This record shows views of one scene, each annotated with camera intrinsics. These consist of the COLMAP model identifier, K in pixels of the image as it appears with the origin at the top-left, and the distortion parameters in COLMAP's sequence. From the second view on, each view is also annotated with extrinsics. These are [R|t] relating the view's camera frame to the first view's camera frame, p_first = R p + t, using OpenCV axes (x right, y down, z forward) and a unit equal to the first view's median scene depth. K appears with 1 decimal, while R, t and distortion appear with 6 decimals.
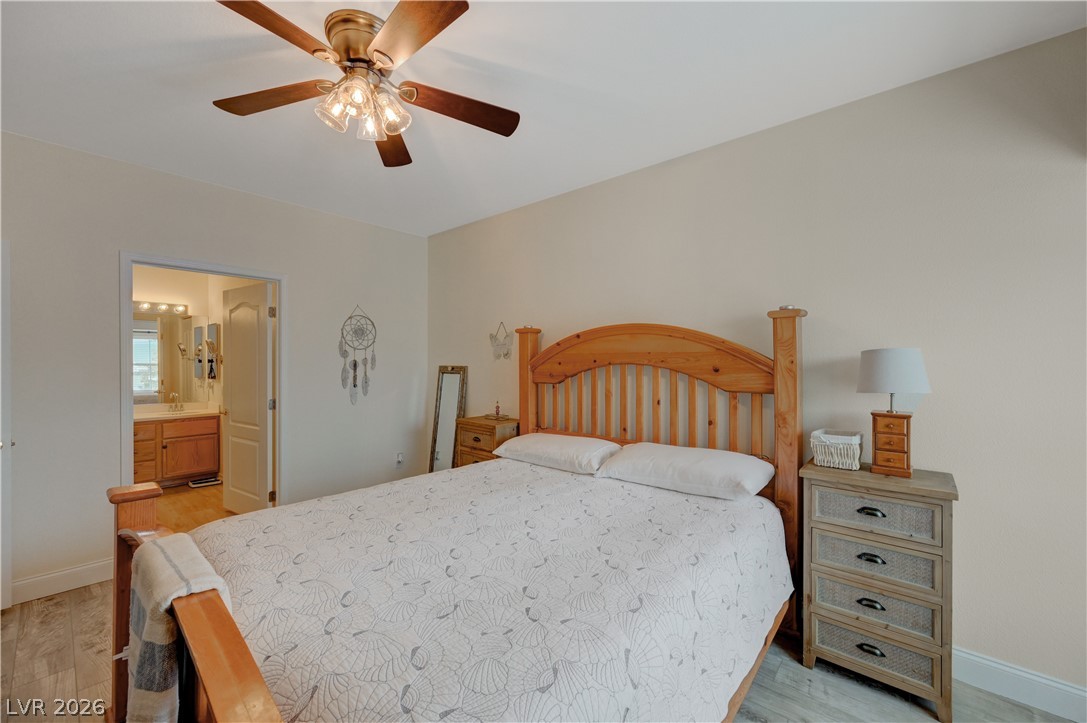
lens RADIAL K [[428.6, 0, 546.0], [0, 428.6, 361.9], [0, 0, 1]] dist [-0.001168, 0.000086]
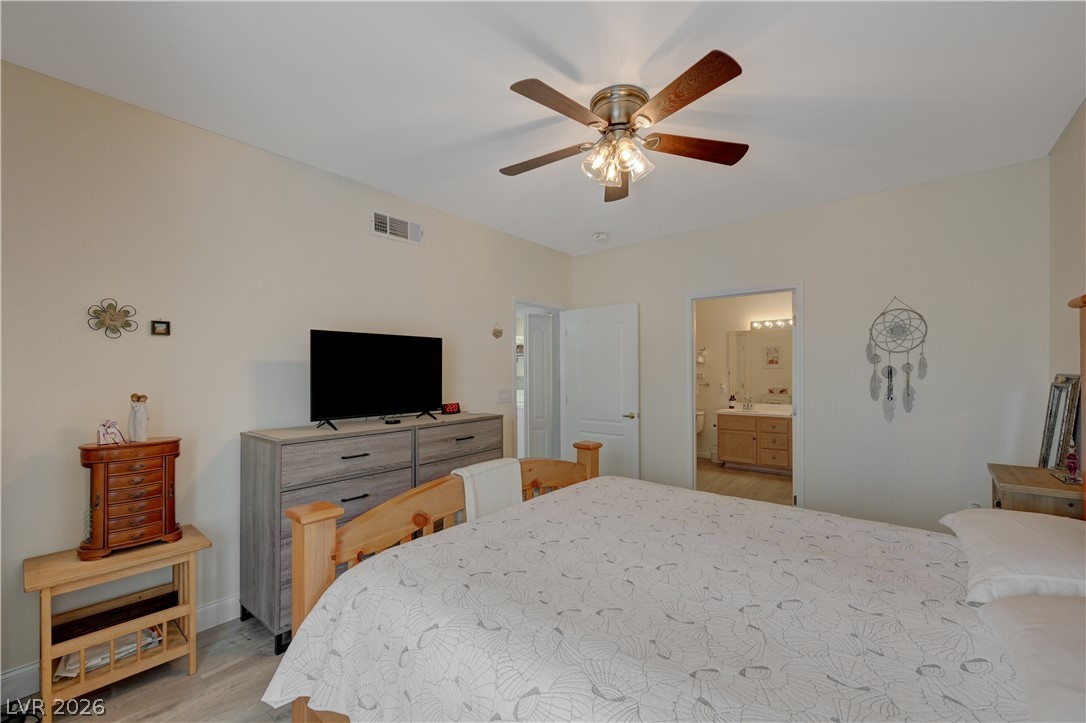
lens RADIAL K [[443.7, 0, 543.7], [0, 443.7, 370.9], [0, 0, 1]] dist [0.000723, -0.000186]
pose [[0.031399, 0.002415, -0.999504, 0.407846], [0.002899, 0.999993, 0.002508, 0.000940], [0.999503, -0.002976, 0.031392, 0.372843]]
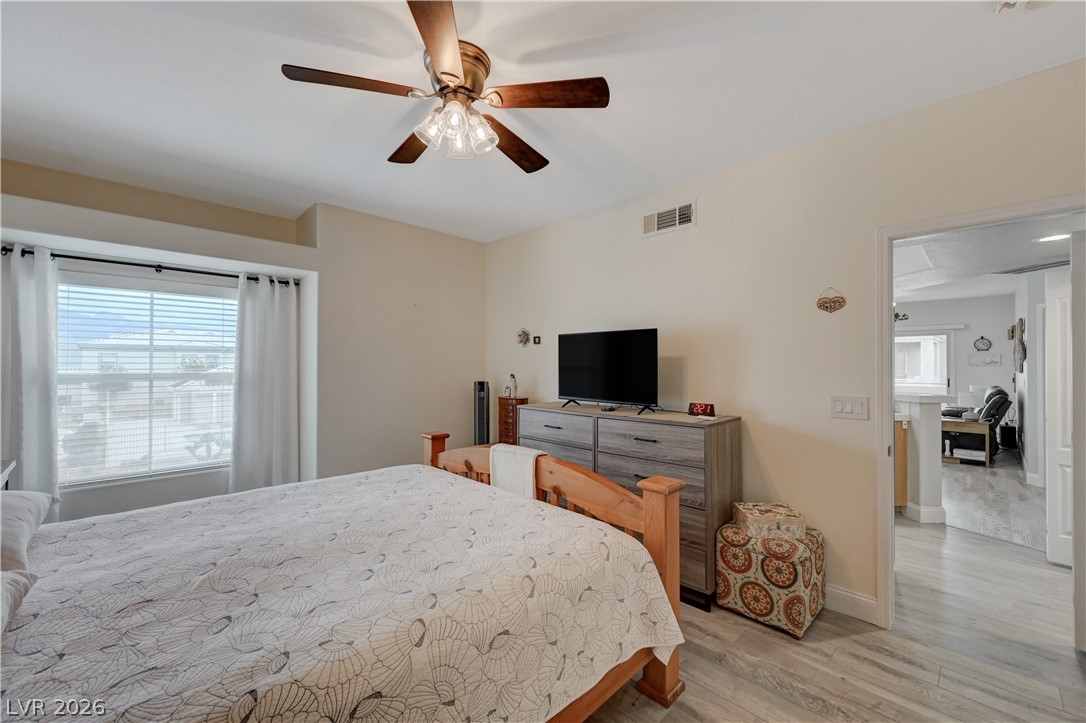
lens RADIAL K [[443.7, 0, 546.3], [0, 443.7, 360.5], [0, 0, 1]] dist [0.000723, -0.000186]
pose [[-0.997550, -0.001579, 0.069937, -0.362708], [-0.002089, 0.999972, -0.007221, 0.002723], [-0.069923, -0.007350, -0.997525, 1.041400]]
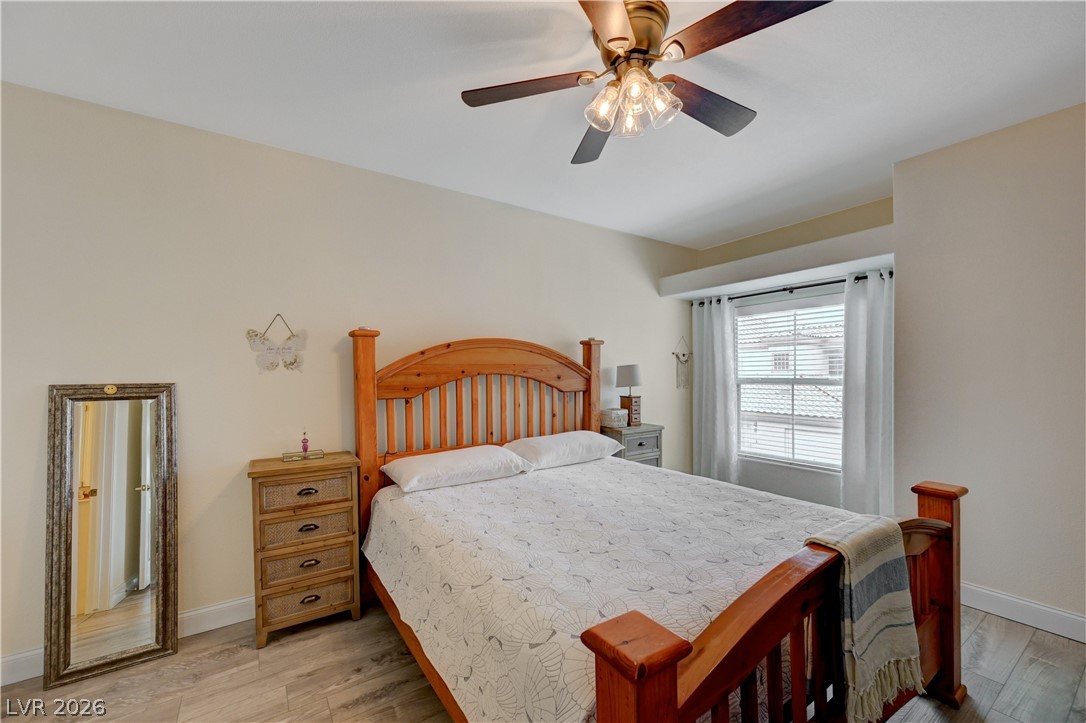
lens RADIAL K [[439.7, 0, 542.4], [0, 439.7, 372.0], [0, 0, 1]] dist [-0.003757, -0.000065]
pose [[0.263607, 0.000085, 0.964630, -0.711179], [0.013039, 0.999908, -0.003652, 0.004354], [-0.964542, 0.013541, 0.263582, 0.470464]]
